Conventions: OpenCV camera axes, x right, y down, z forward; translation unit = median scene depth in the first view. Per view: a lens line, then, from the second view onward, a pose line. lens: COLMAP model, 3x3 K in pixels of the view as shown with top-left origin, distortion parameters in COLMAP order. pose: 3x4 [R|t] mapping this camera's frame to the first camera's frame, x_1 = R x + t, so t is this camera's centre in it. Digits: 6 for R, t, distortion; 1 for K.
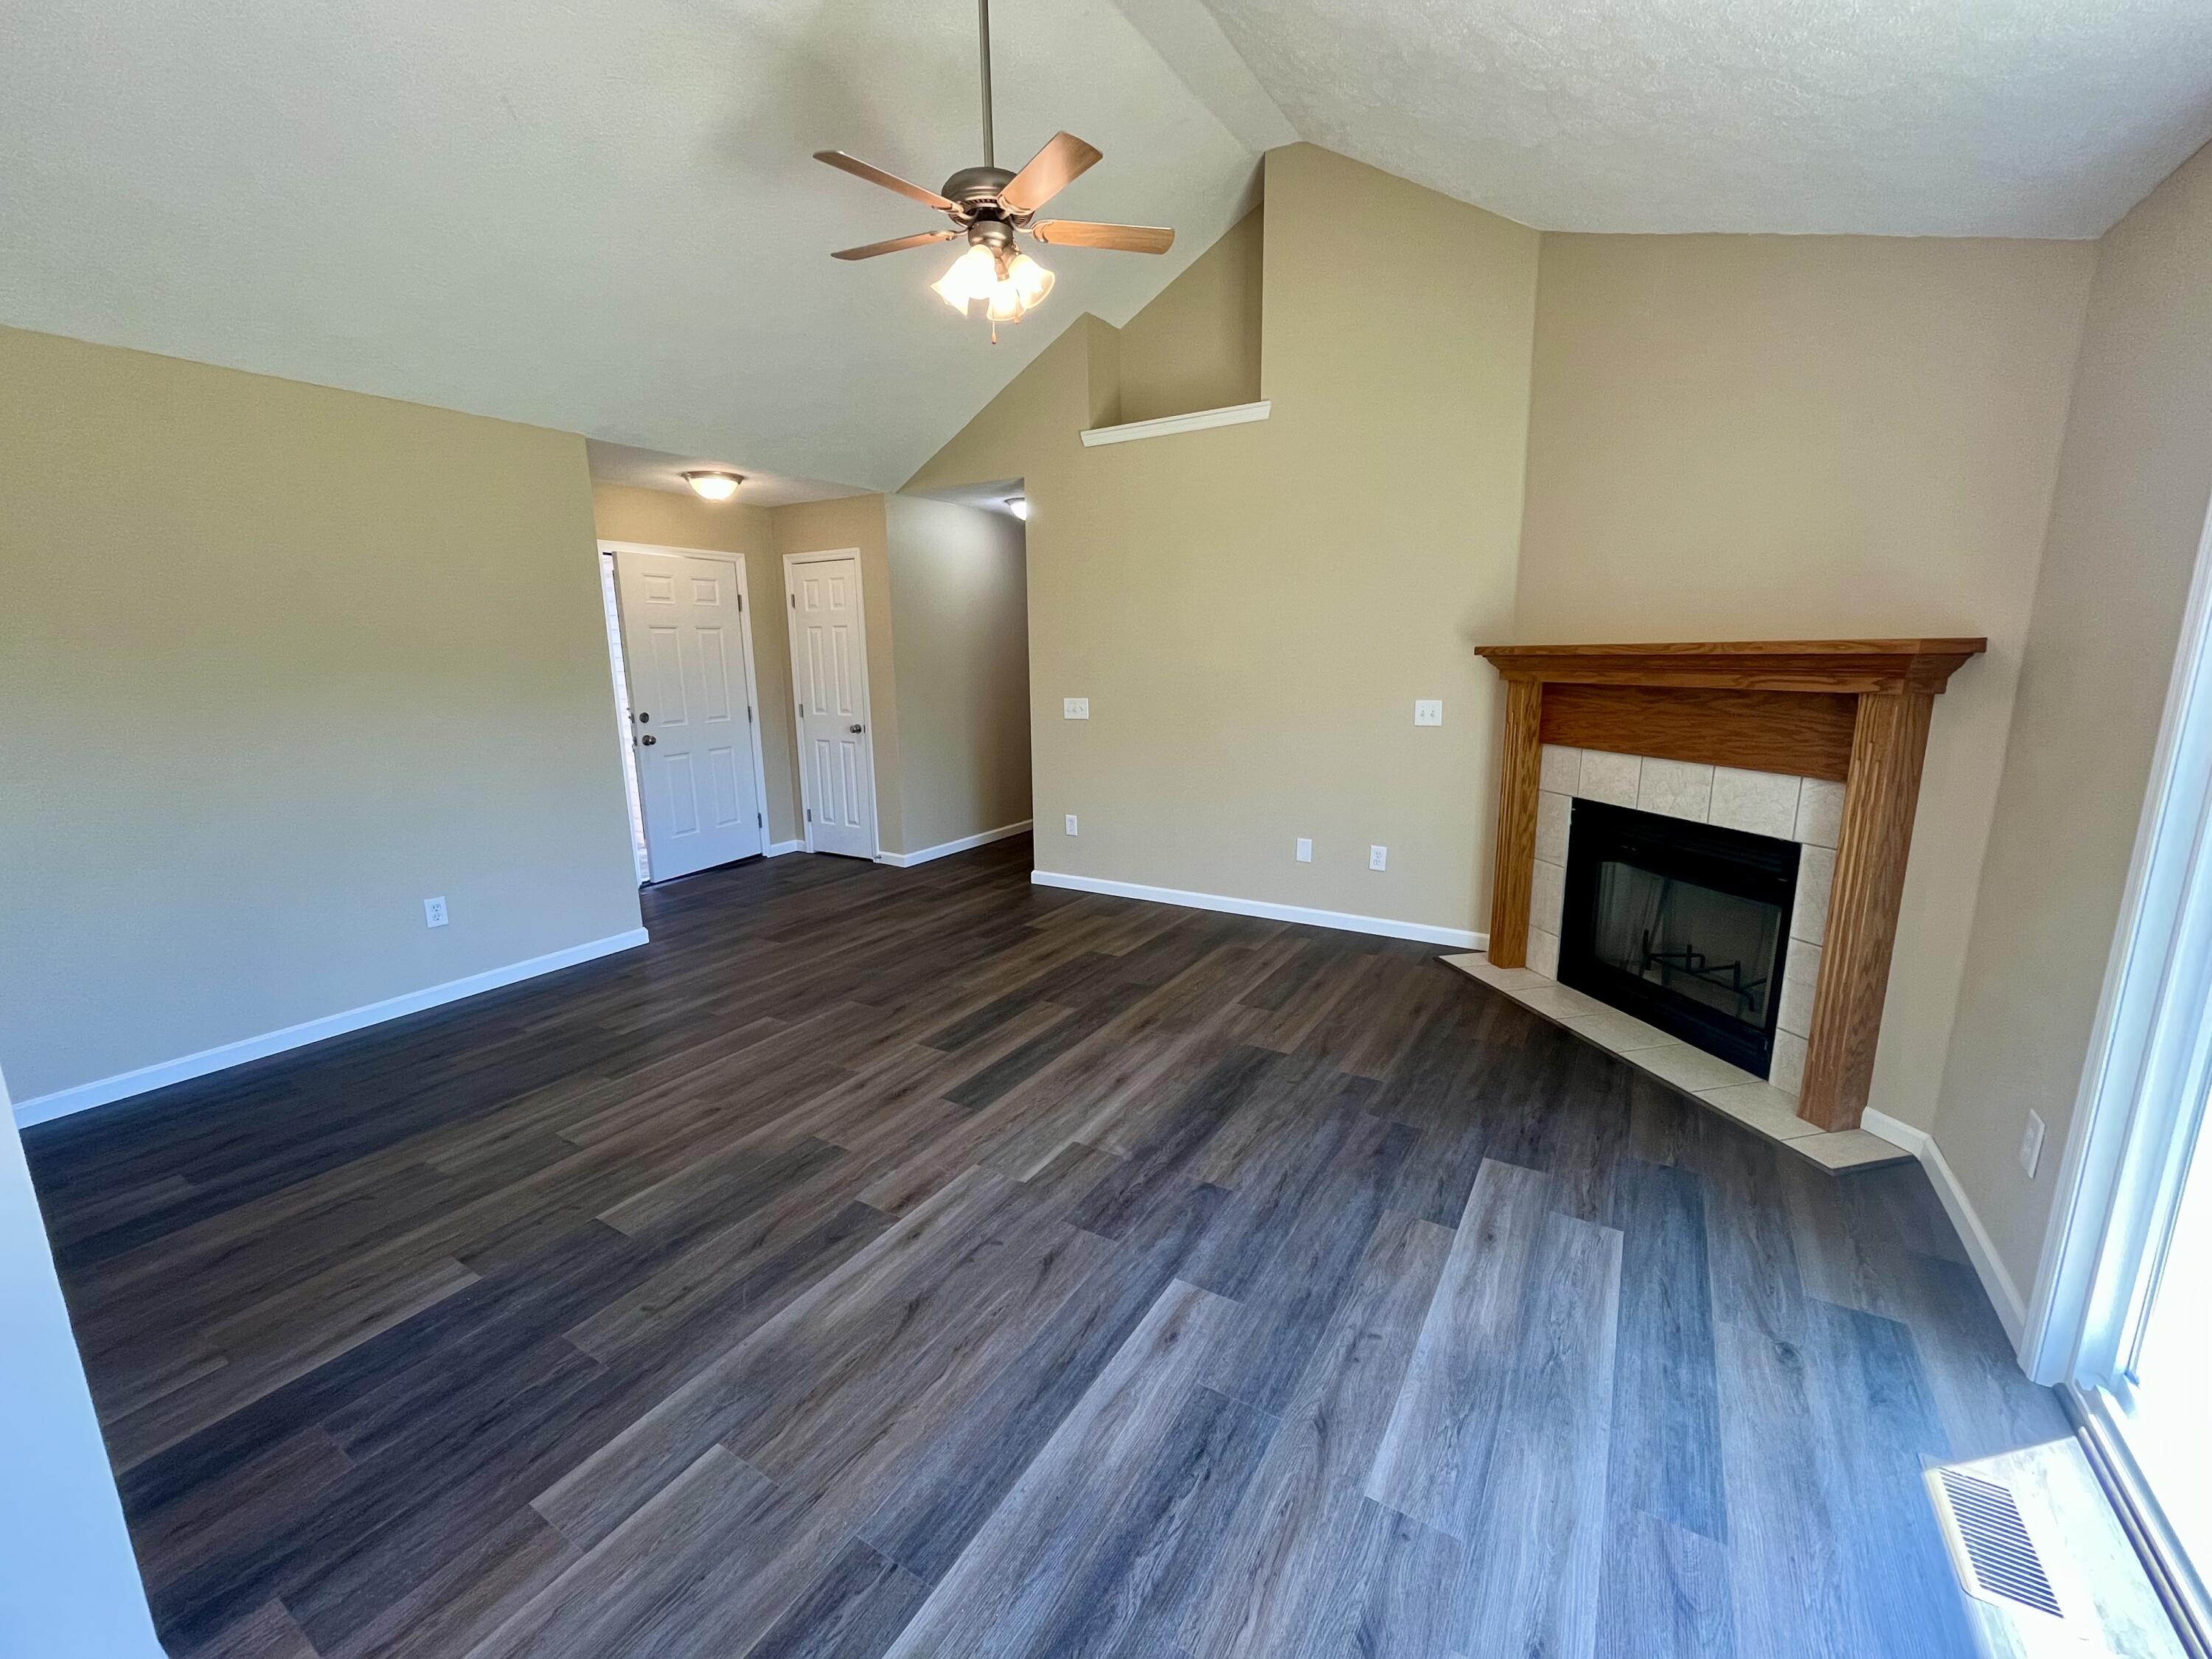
lens RADIAL K [[899.5, 0, 1106.0], [0, 899.5, 829.5], [0, 0, 1]] dist [-0.003348, -0.000511]
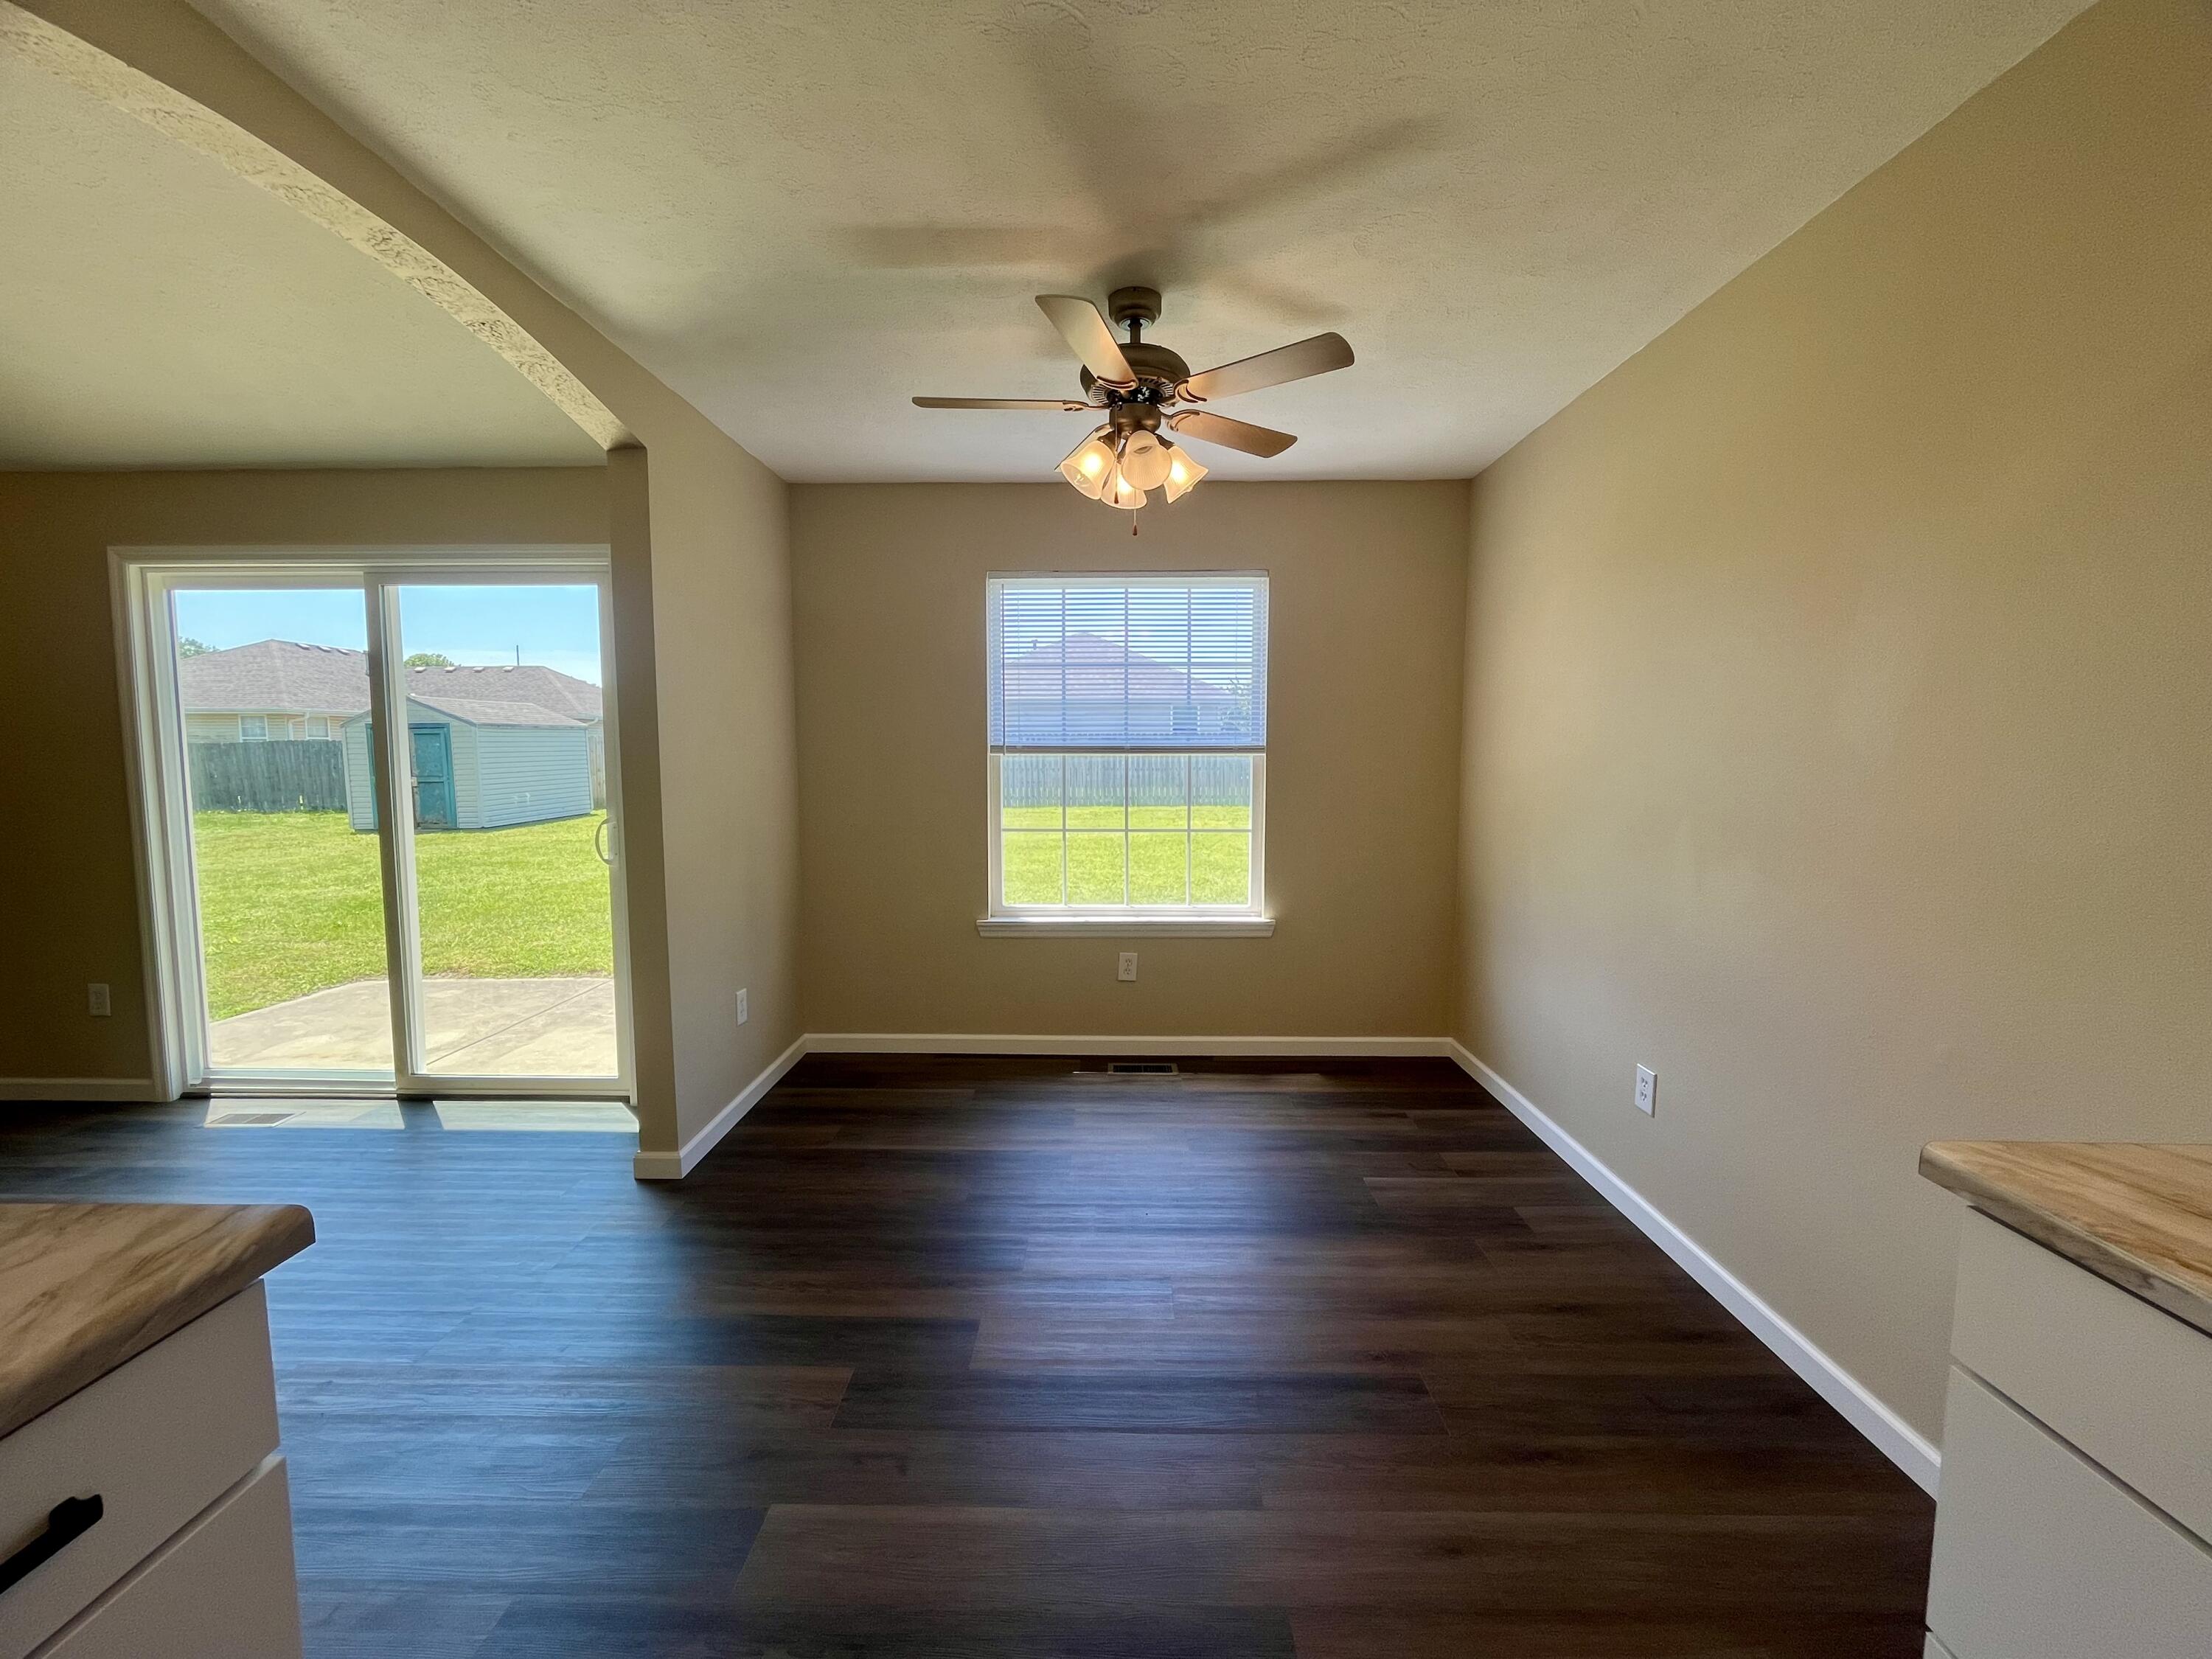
lens RADIAL K [[899.5, 0, 1106.0], [0, 899.5, 829.5], [0, 0, 1]] dist [-0.003348, -0.000511]
pose [[-0.509213, -0.065420, 0.858150, -0.810122], [0.173814, 0.968743, 0.176989, 0.028755], [-0.842906, 0.239284, -0.481926, 0.045281]]
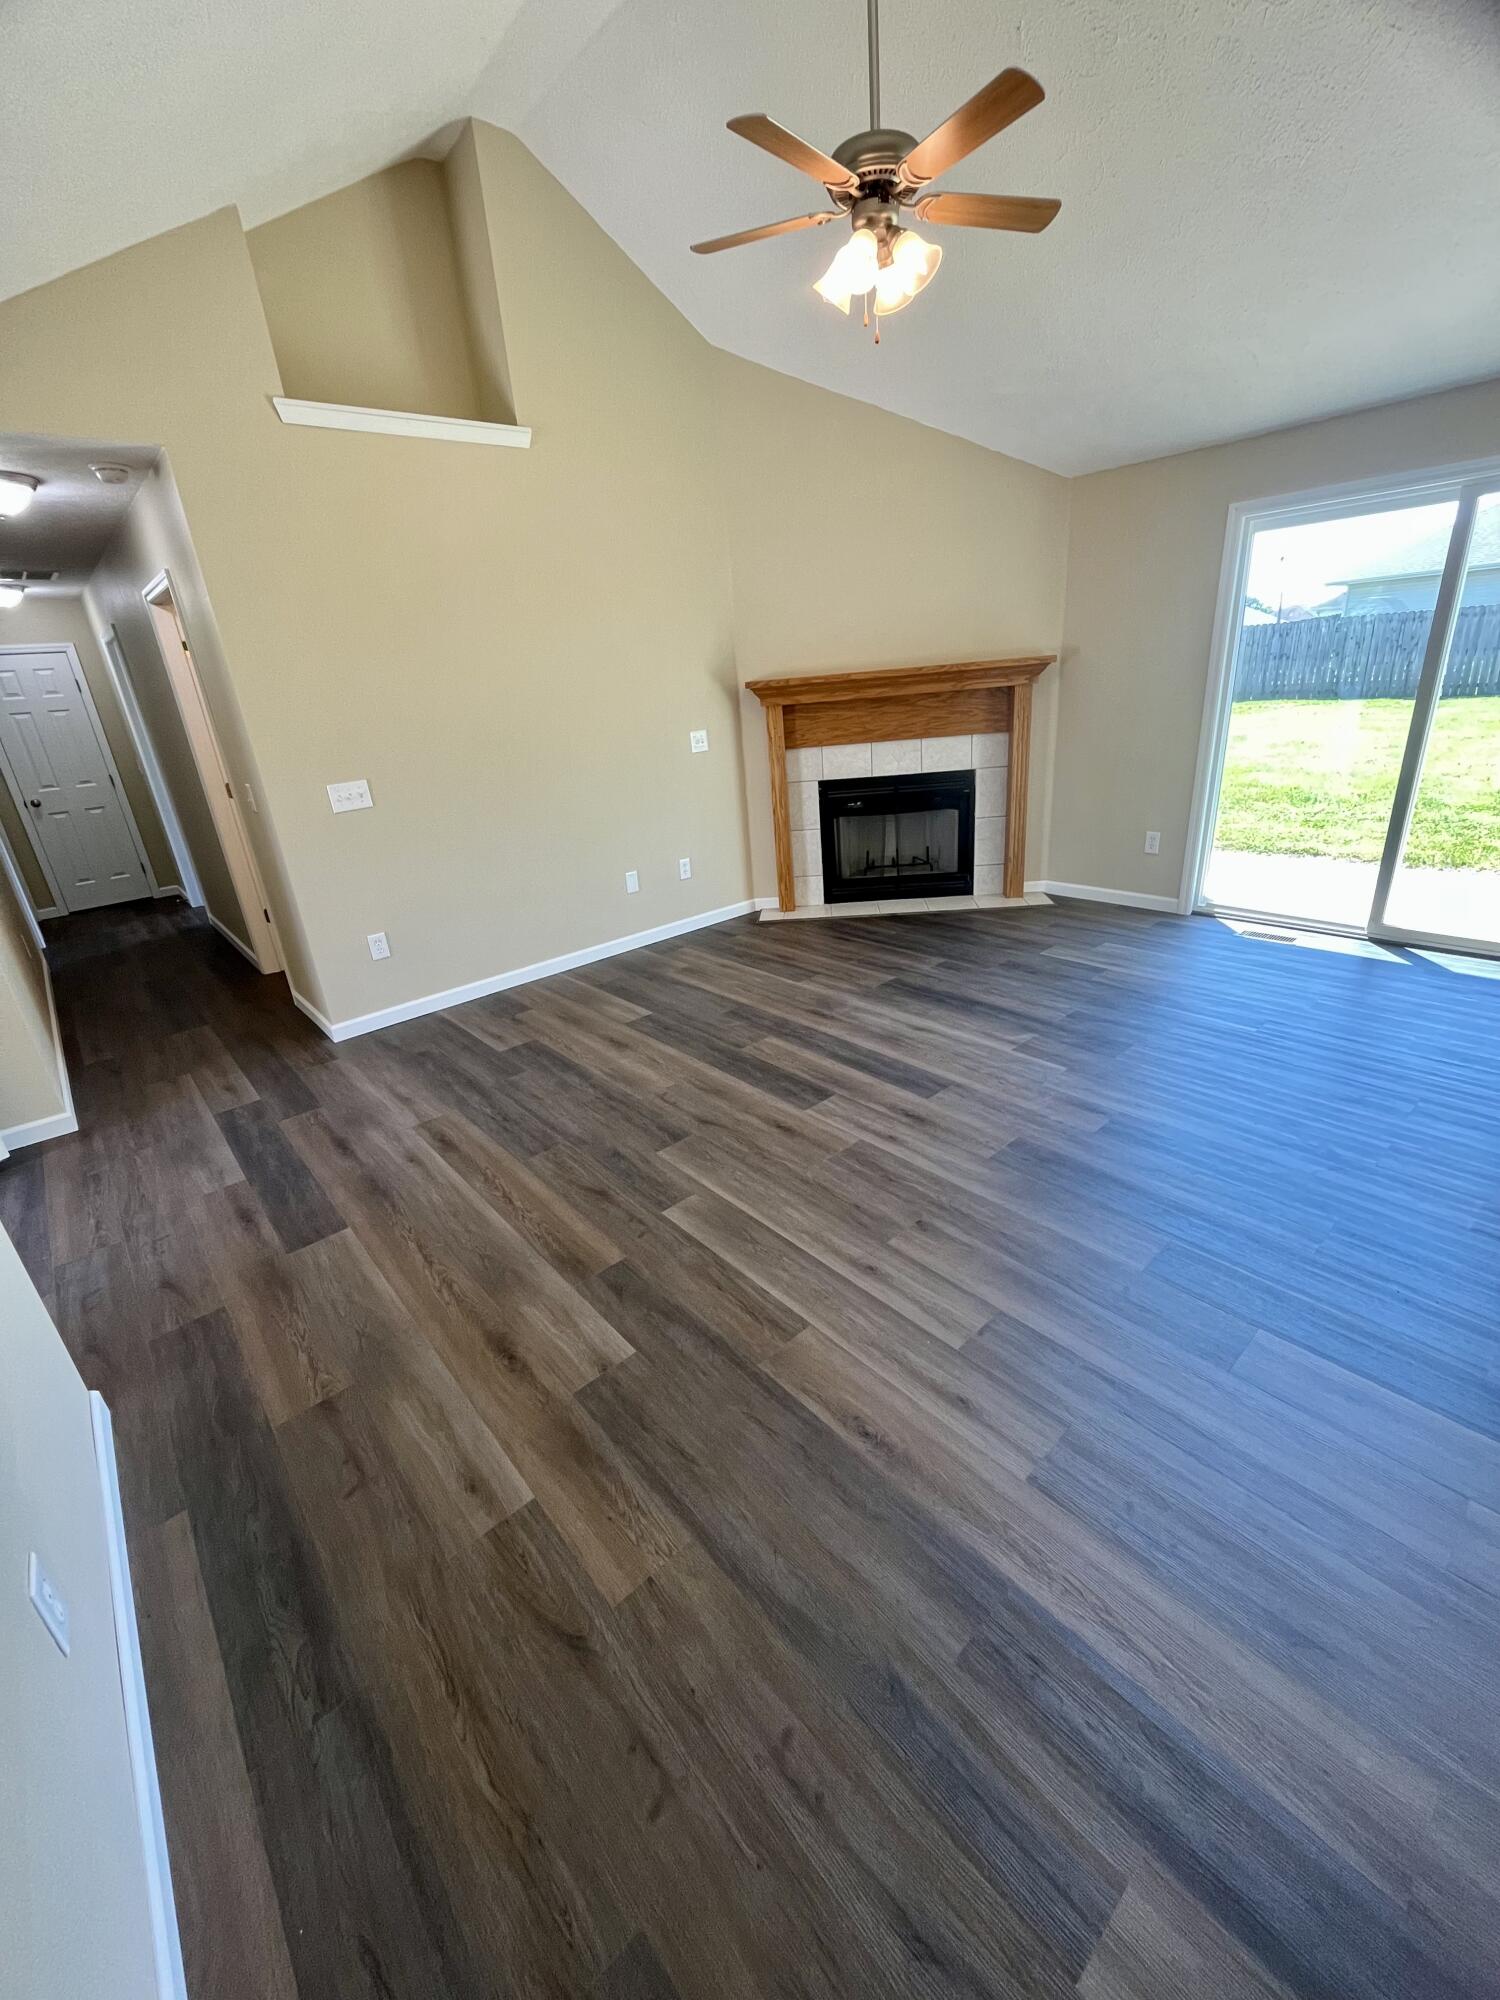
lens RADIAL K [[813.3, 0, 750.0], [0, 813.3, 1000.0], [0, 0, 1]] dist [-0.003348, -0.000511]
pose [[0.302147, -0.365916, 0.880234, -0.918212], [0.255790, 0.920650, 0.294915, -0.138283], [-0.918302, 0.136047, 0.371769, 0.688133]]
